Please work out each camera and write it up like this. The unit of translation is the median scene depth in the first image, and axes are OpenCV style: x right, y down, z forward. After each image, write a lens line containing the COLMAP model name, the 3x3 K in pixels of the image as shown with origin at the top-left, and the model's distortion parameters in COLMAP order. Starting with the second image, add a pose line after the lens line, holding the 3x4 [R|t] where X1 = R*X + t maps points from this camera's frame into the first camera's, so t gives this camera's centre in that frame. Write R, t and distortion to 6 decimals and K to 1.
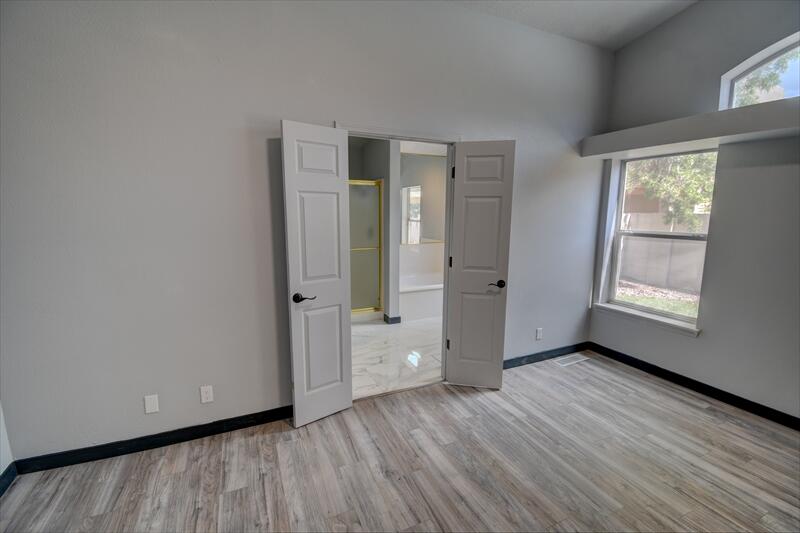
lens RADIAL K [[352.7, 0, 390.1], [0, 352.7, 272.9], [0, 0, 1]] dist [0.002839, -0.018118]
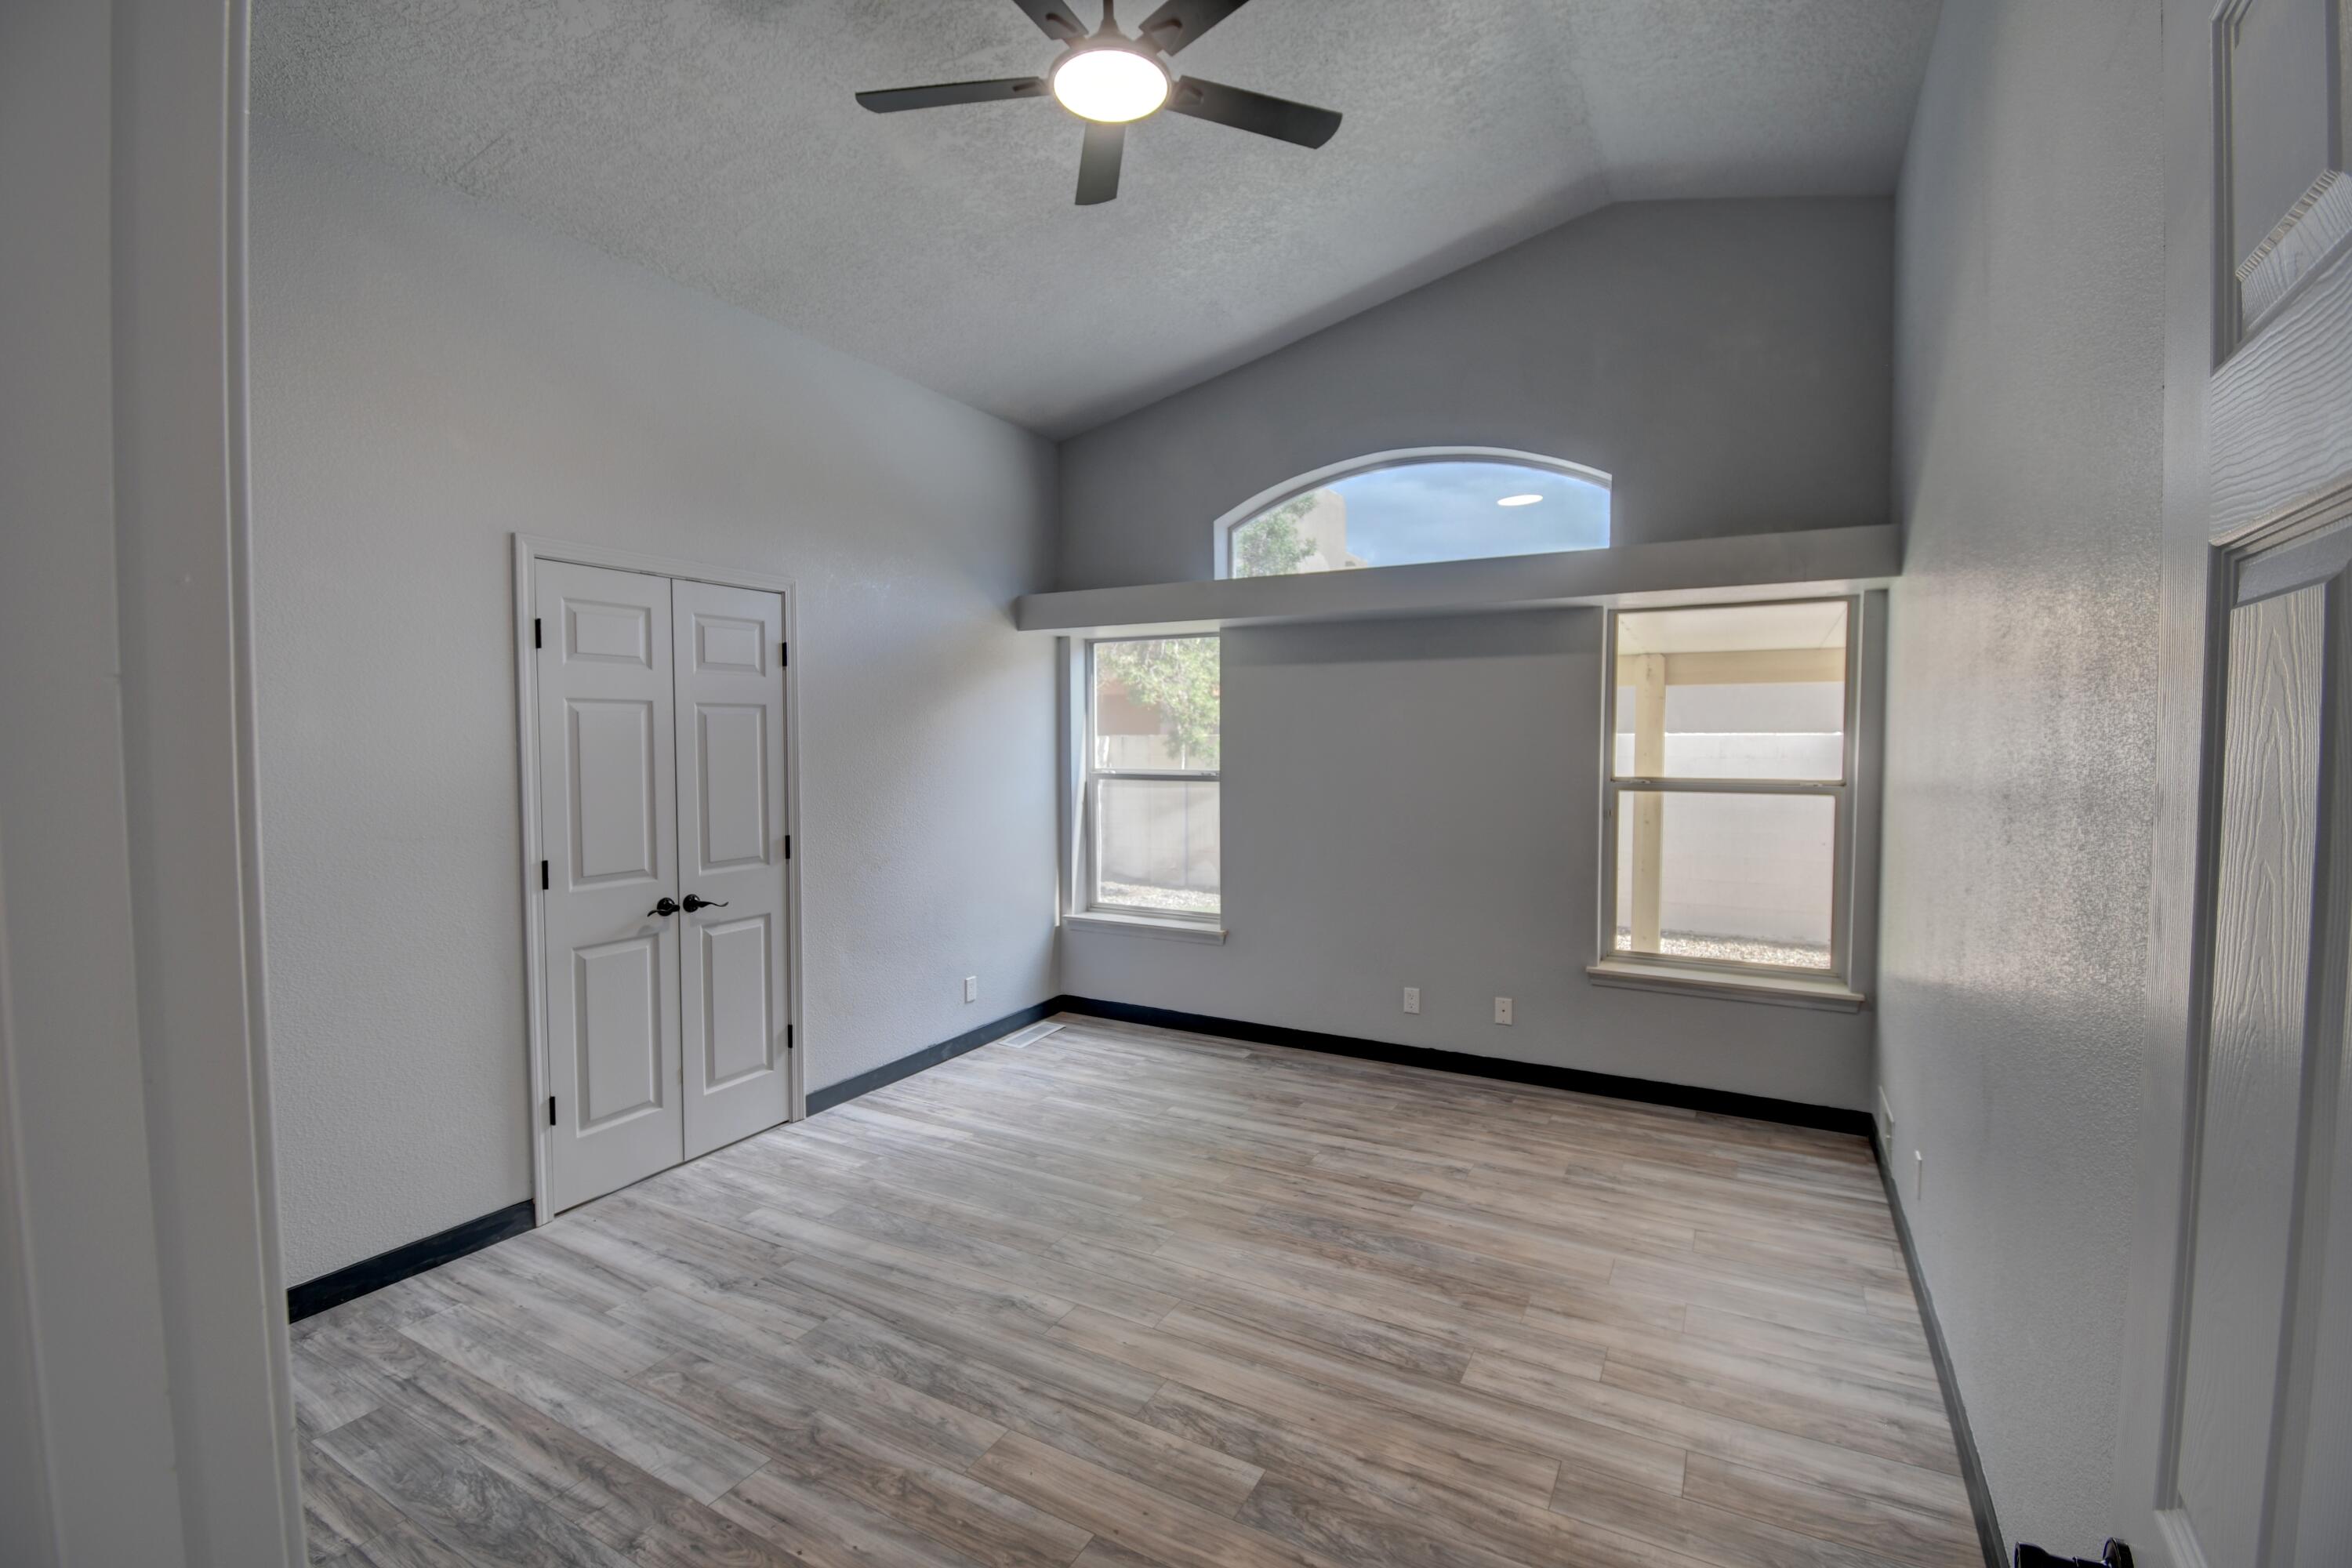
lens RADIAL K [[1036.8, 0, 1185.9], [0, 1036.8, 774.5], [0, 0, 1]] dist [0.002839, -0.018118]
pose [[0.788845, -0.023182, 0.614155, -0.262256], [0.101146, 0.990560, -0.092526, 0.060670], [-0.606212, 0.135108, 0.783743, -0.405994]]
